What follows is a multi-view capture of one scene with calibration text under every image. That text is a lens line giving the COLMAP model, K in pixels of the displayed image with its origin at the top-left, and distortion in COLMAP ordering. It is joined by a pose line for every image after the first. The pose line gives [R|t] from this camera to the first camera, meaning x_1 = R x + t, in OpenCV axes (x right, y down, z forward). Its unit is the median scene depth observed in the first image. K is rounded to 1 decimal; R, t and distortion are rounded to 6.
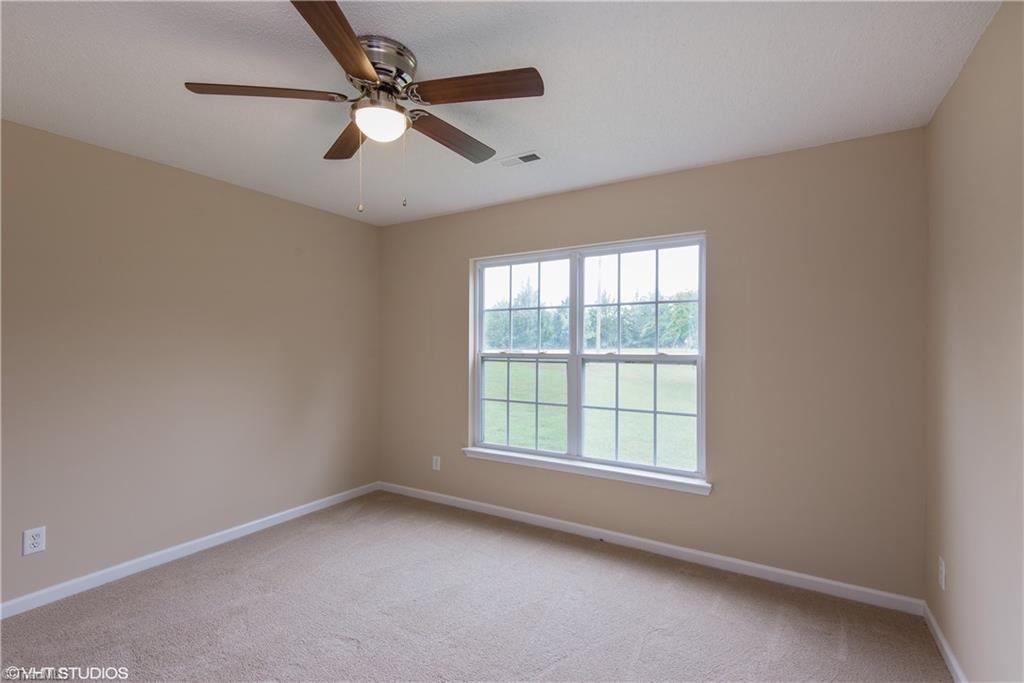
lens RADIAL K [[467.0, 0, 517.5], [0, 467.0, 343.0], [0, 0, 1]] dist [0.015165, -0.001931]
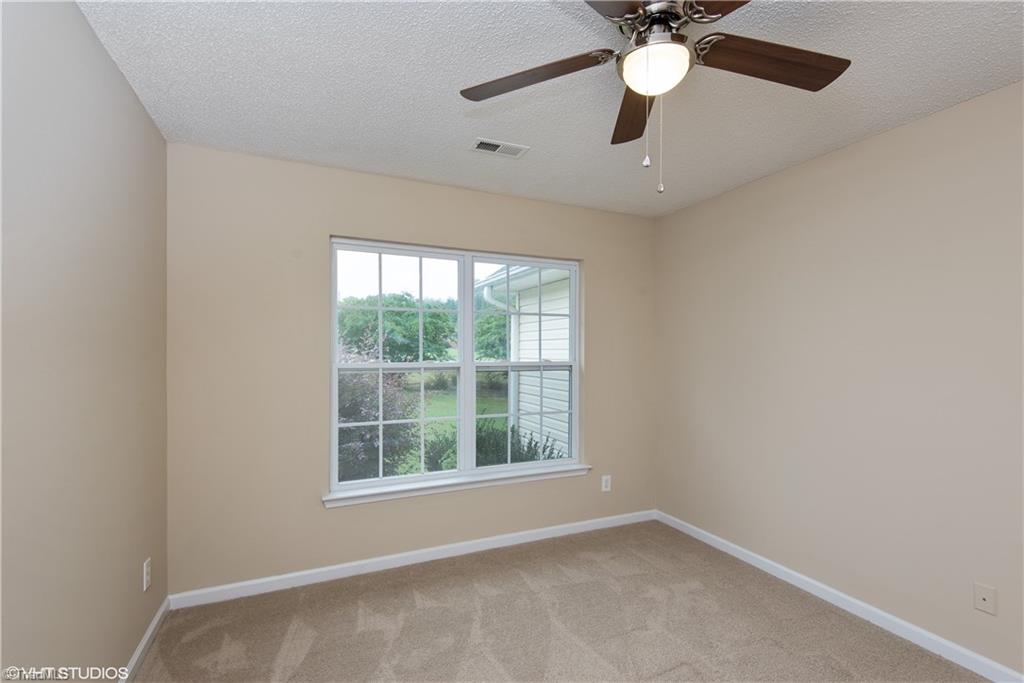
lens RADIAL K [[467.0, 0, 532.1], [0, 467.0, 347.2], [0, 0, 1]] dist [0.015165, -0.001931]
pose [[0.550591, 0.011101, 0.834702, -0.622081], [-0.005447, 0.999938, -0.009705, 0.000409], [-0.834758, 0.000796, 0.550617, 0.383574]]
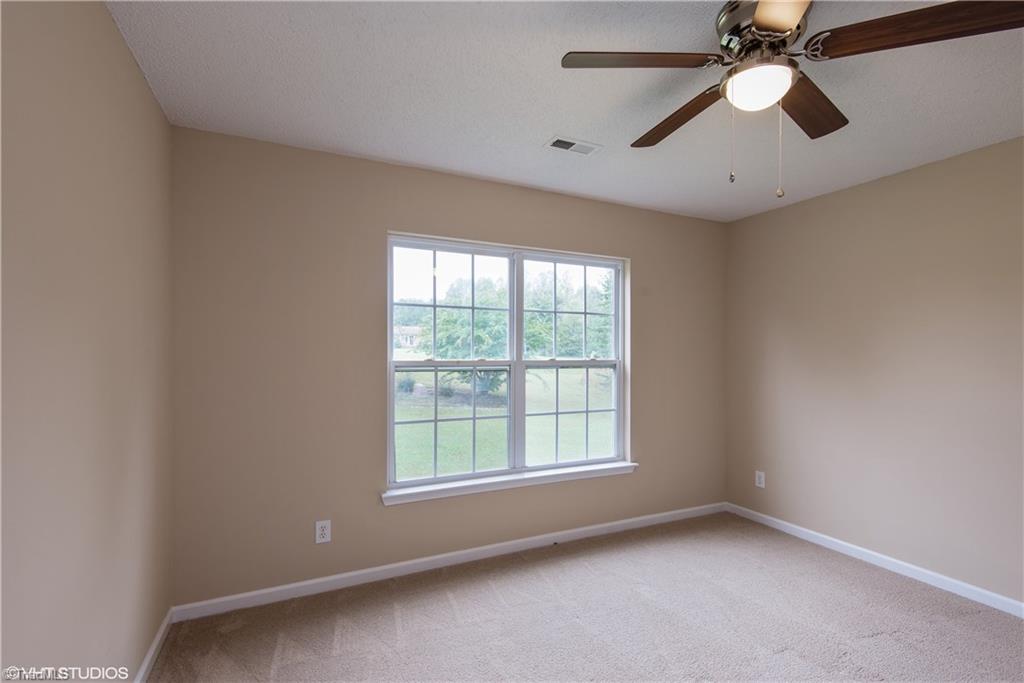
lens RADIAL K [[517.5, 0, 497.2], [0, 517.5, 354.4], [0, 0, 1]] dist [0.020691, -0.002937]
pose [[0.514898, -0.001980, 0.857249, -0.810398], [-0.005550, 0.999969, 0.005644, 0.006111], [-0.857234, -0.007664, 0.514871, 0.511421]]
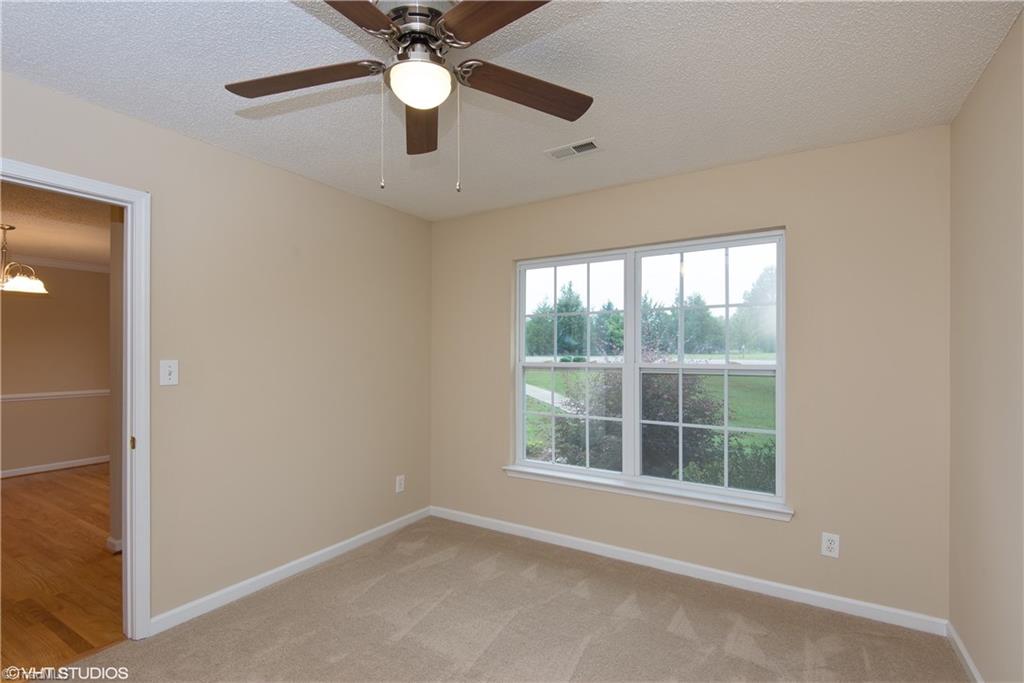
lens RADIAL K [[467.0, 0, 492.9], [0, 467.0, 351.1], [0, 0, 1]] dist [0.015165, -0.001931]
pose [[0.999843, -0.002701, -0.017486, -0.137798], [0.002648, 0.999992, -0.003071, 0.000743], [0.017494, 0.003024, 0.999842, 0.089412]]
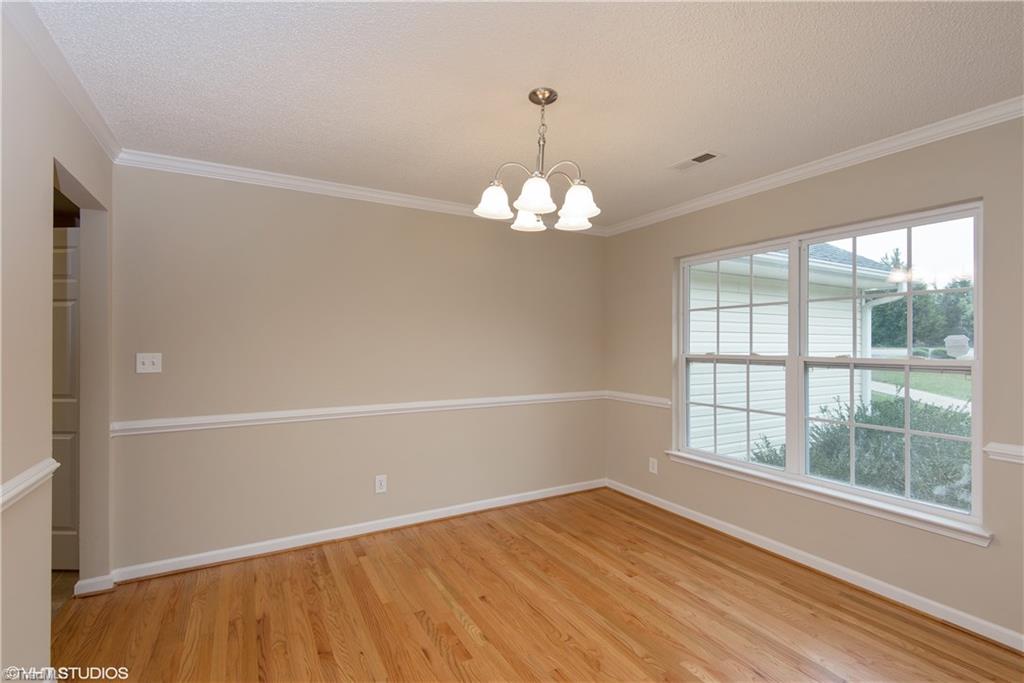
lens RADIAL K [[467.0, 0, 490.0], [0, 467.0, 345.7], [0, 0, 1]] dist [0.015165, -0.001931]
pose [[0.854515, 0.003585, -0.519415, 0.093672], [-0.002094, 0.999992, 0.003458, 0.000290], [0.519423, -0.001867, 0.854515, -0.052467]]
